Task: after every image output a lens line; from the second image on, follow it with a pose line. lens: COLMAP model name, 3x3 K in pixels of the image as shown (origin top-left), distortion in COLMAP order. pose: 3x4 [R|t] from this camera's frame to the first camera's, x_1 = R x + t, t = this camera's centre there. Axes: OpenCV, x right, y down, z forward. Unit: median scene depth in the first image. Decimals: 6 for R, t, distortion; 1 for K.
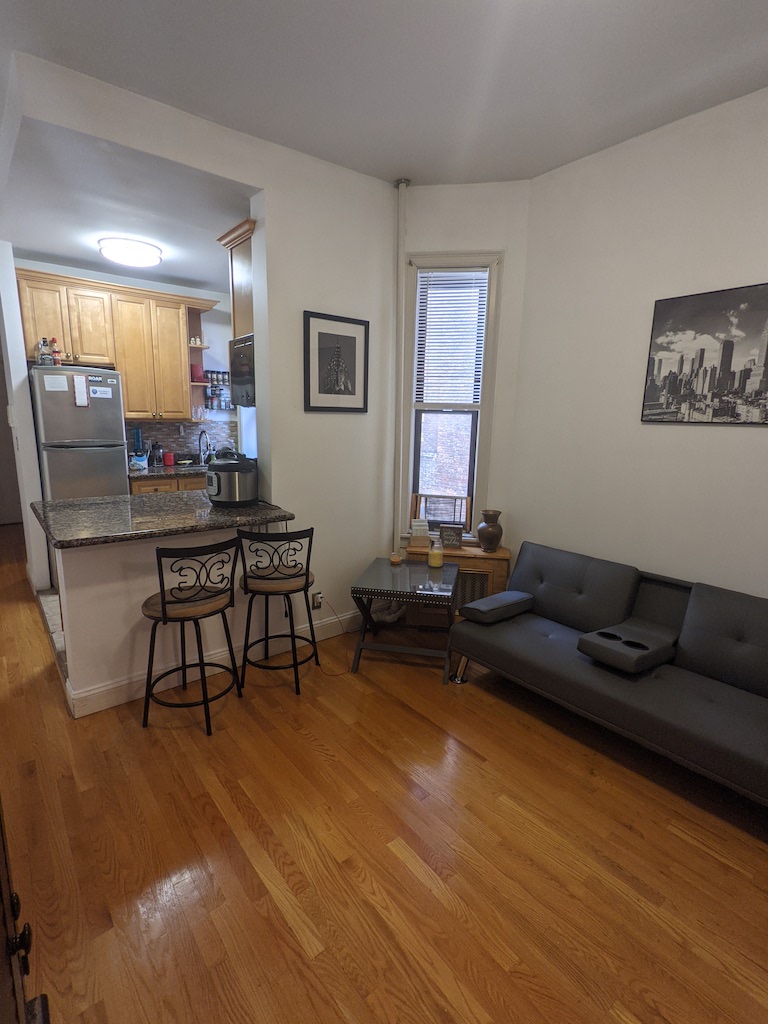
lens RADIAL K [[496.6, 0, 384.0], [0, 496.6, 512.0], [0, 0, 1]] dist [0.001671, 0.000435]
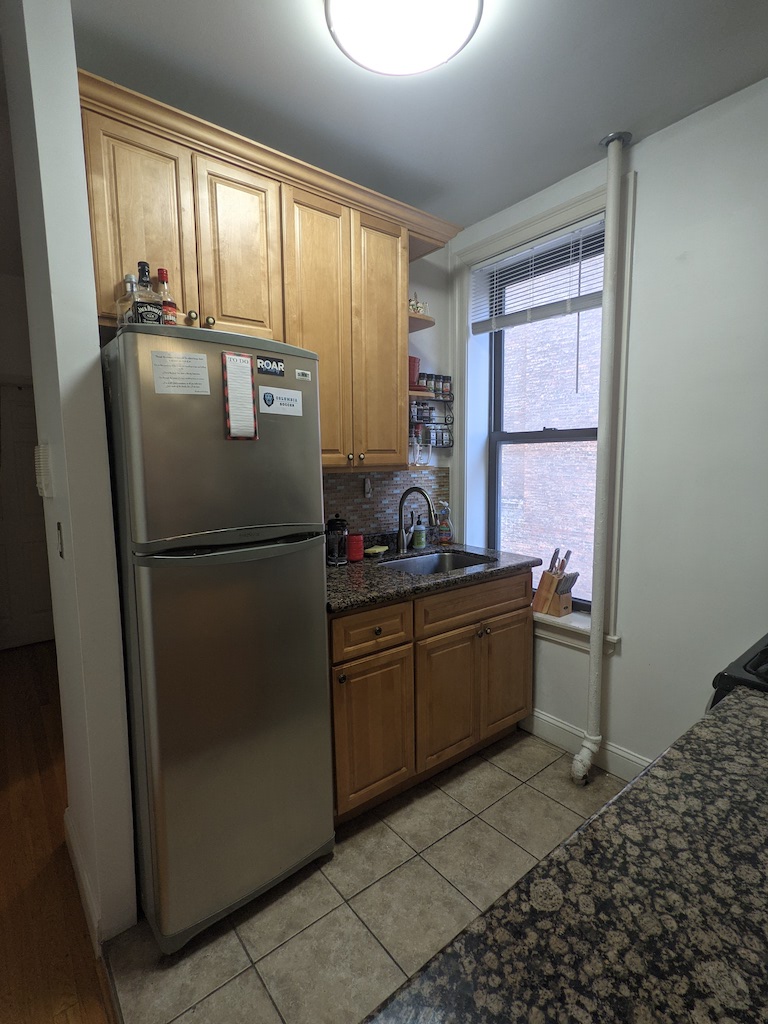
lens RADIAL K [[496.6, 0, 384.0], [0, 496.6, 512.0], [0, 0, 1]] dist [0.001671, 0.000435]
pose [[0.999457, -0.032257, -0.006767, -0.473643], [0.031538, 0.995625, -0.087954, -0.115310], [0.009575, 0.087693, 0.996102, 0.603848]]
